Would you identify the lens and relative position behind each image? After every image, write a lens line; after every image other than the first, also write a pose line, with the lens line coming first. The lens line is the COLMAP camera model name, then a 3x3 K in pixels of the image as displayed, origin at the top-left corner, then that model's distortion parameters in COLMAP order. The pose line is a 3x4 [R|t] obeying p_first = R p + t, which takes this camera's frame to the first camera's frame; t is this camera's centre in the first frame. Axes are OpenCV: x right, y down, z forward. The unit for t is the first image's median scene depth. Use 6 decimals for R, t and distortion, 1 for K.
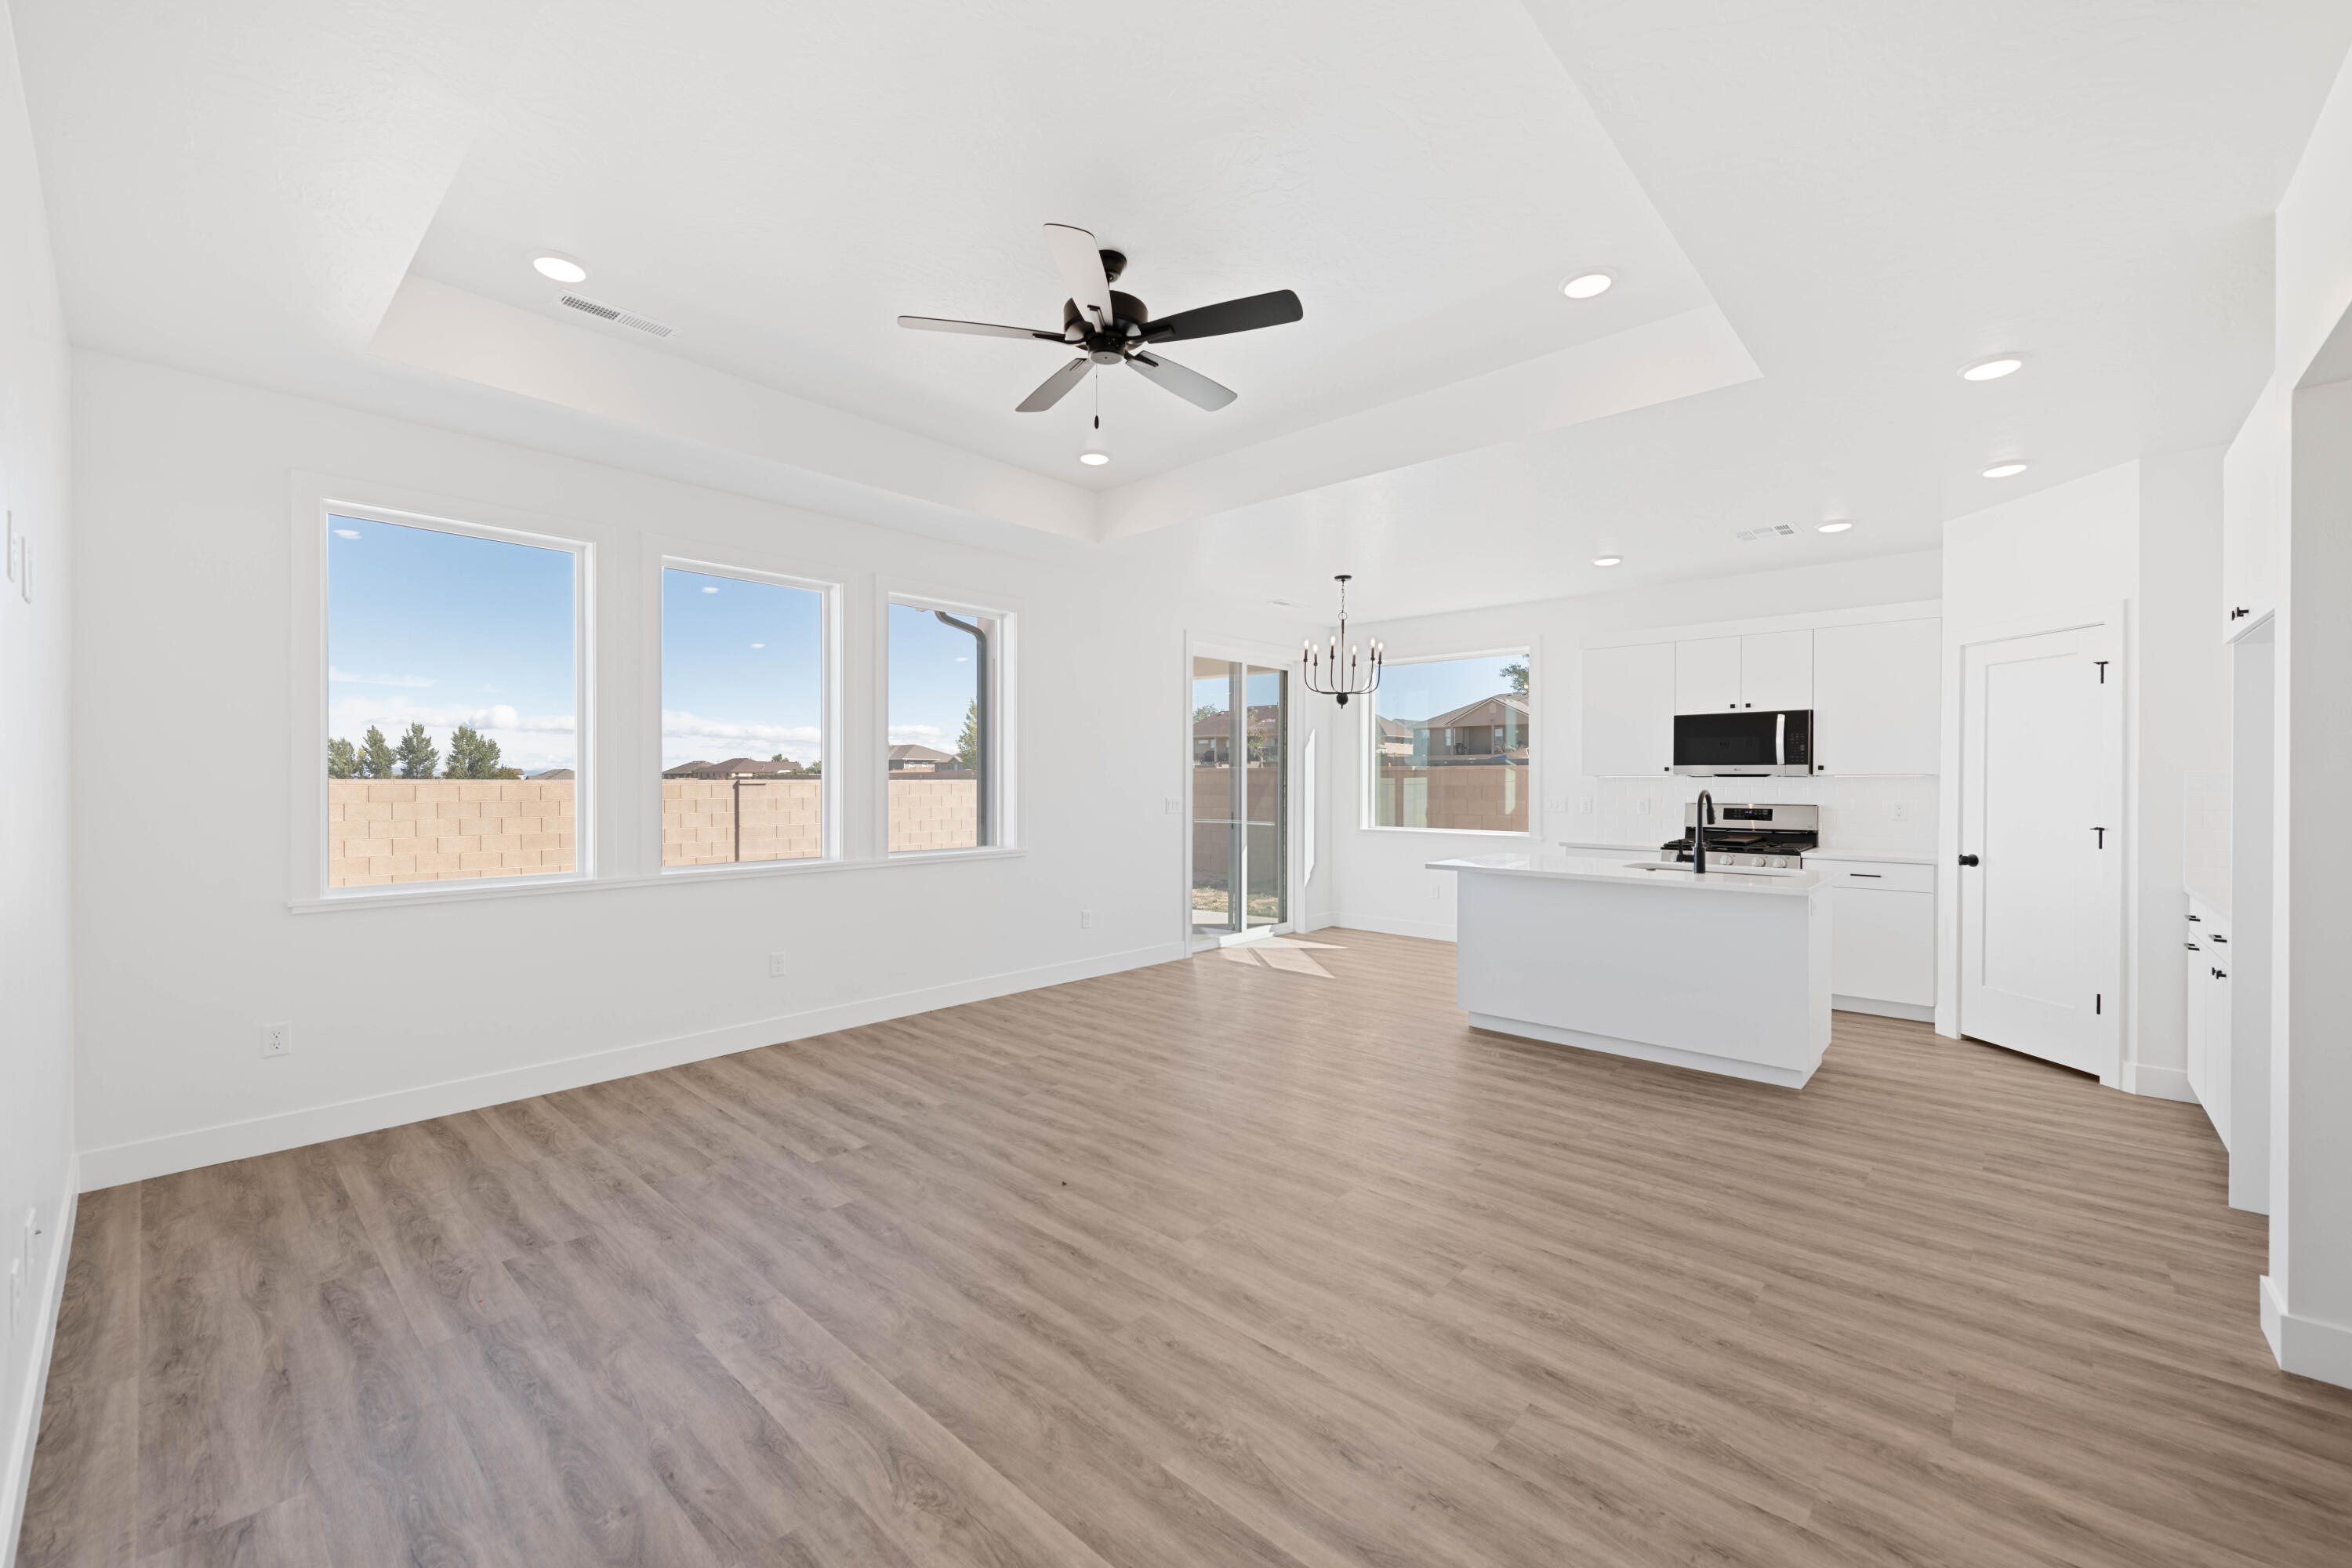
lens RADIAL K [[943.7, 0, 1150.5], [0, 943.7, 780.2], [0, 0, 1]] dist [0.001519, -0.000154]
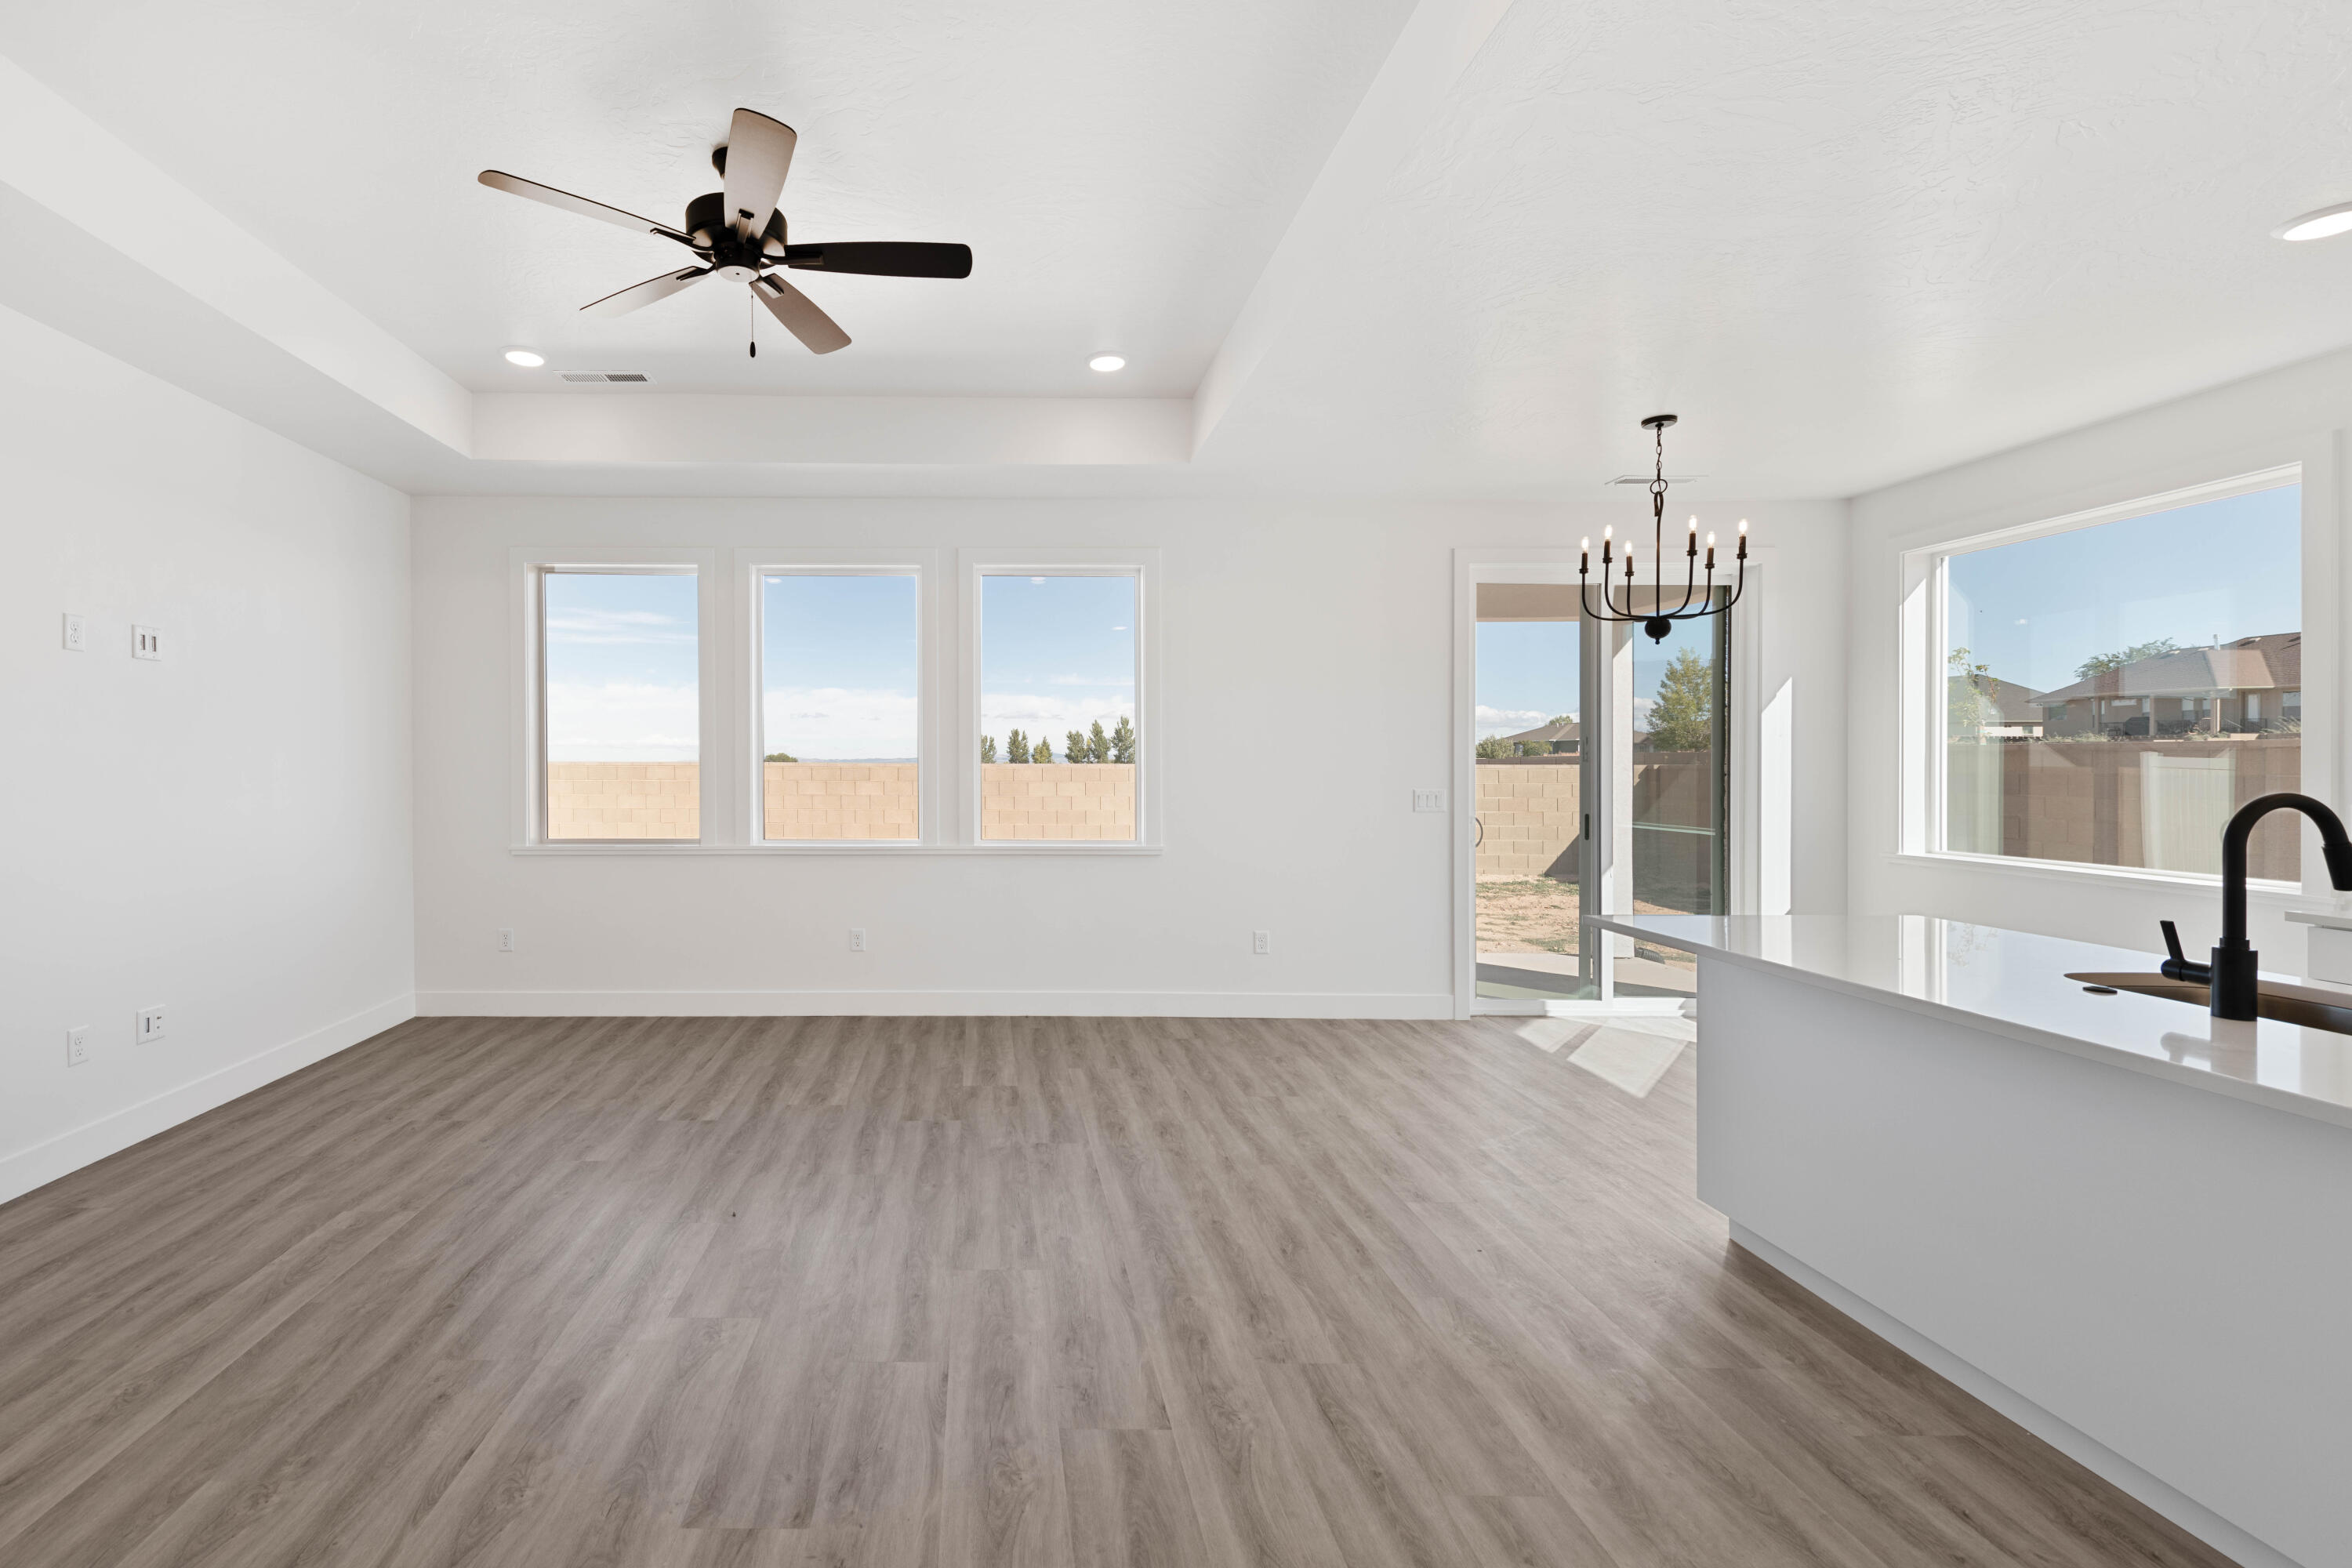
lens RADIAL K [[996.6, 0, 964.3], [0, 996.6, 770.1], [0, 0, 1]] dist [0.003945, -0.000544]
pose [[0.677395, 0.005874, -0.735596, 0.518382], [-0.002337, 0.999980, 0.005833, 0.000459], [0.735615, -0.002232, 0.677396, 0.360316]]
